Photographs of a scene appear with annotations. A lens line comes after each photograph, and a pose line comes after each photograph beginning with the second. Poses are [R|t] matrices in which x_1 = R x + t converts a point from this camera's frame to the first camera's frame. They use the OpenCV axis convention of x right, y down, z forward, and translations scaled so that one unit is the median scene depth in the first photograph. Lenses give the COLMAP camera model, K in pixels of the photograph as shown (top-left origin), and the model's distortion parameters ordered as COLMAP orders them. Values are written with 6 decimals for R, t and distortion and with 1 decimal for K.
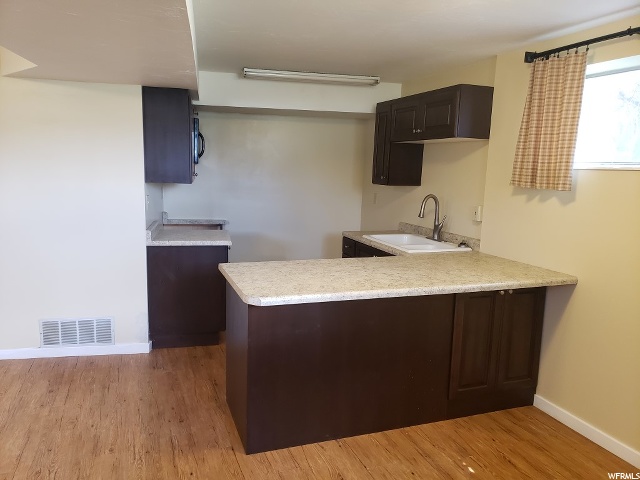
lens RADIAL K [[491.6, 0, 320.4], [0, 491.6, 239.6], [0, 0, 1]] dist [0.028435, -0.029067]
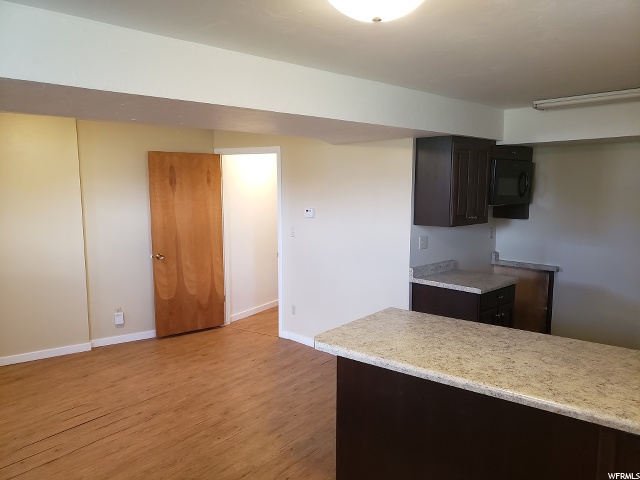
lens RADIAL K [[491.6, 0, 321.7], [0, 491.6, 241.6], [0, 0, 1]] dist [0.028435, -0.029067]
pose [[0.528327, 0.067445, -0.846358, 0.536895], [-0.113731, 0.993478, 0.008174, -0.074052], [0.841389, 0.091939, 0.532551, 0.294652]]
